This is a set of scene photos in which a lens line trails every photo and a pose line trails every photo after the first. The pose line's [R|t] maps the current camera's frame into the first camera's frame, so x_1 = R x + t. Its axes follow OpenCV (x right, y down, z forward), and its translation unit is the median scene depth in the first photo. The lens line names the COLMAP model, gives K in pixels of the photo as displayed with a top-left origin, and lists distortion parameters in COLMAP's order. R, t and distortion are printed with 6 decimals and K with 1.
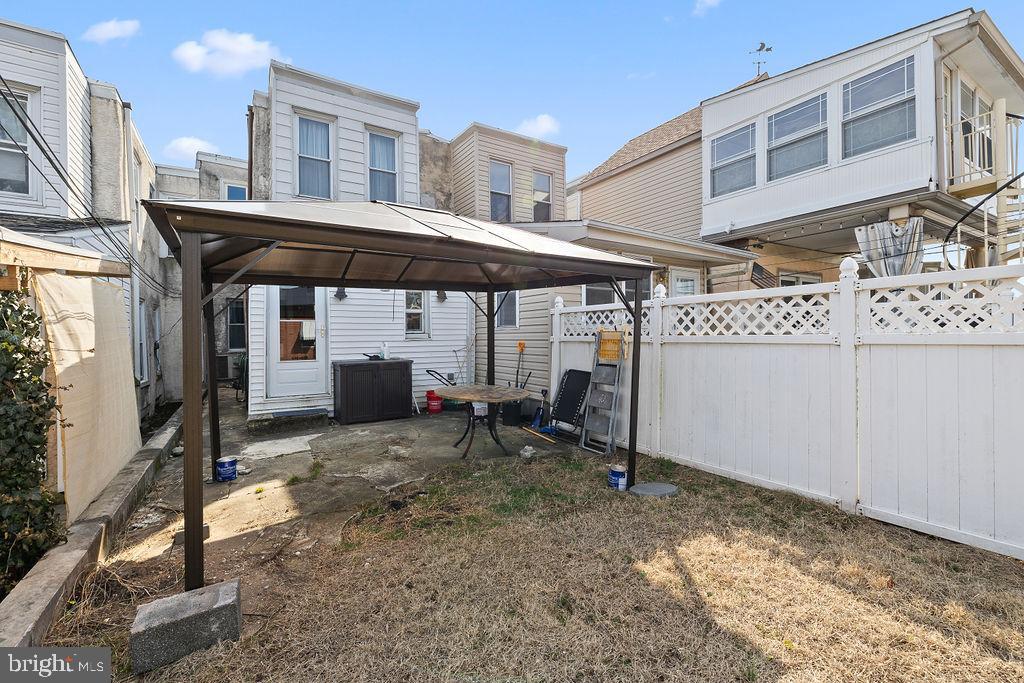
lens RADIAL K [[442.1, 0, 513.6], [0, 442.1, 337.8], [0, 0, 1]] dist [0.002000, -0.000294]
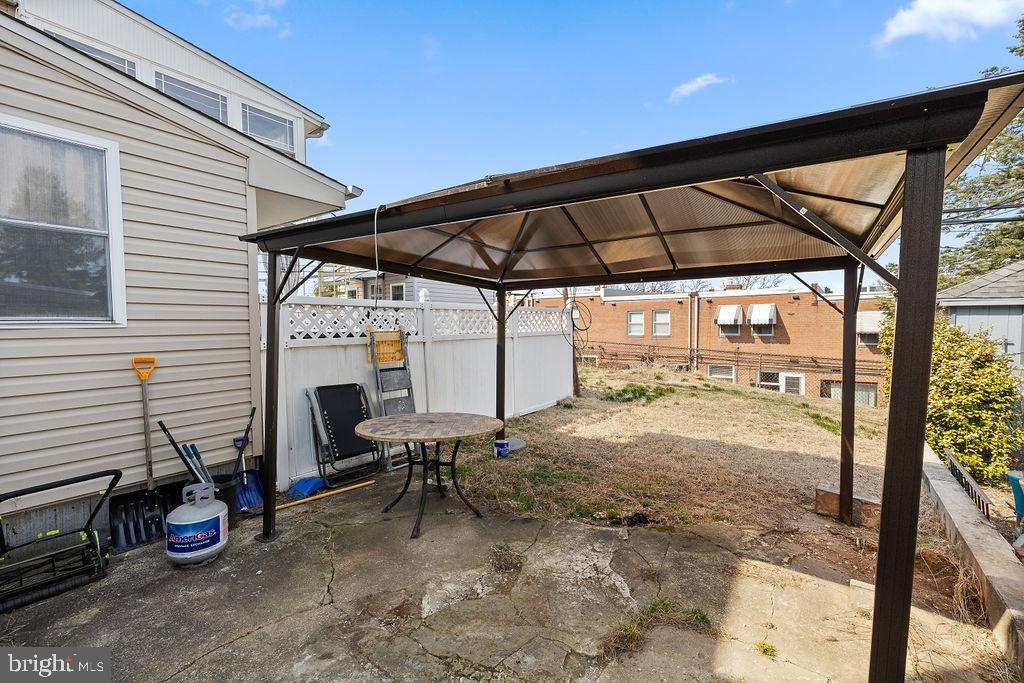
lens RADIAL K [[442.1, 0, 515.6], [0, 442.1, 342.4], [0, 0, 1]] dist [0.002000, -0.000294]
pose [[-0.391175, -0.024032, 0.920002, -0.720132], [0.015272, 0.999352, 0.032599, -0.018253], [-0.920189, 0.026802, -0.390555, 1.136317]]
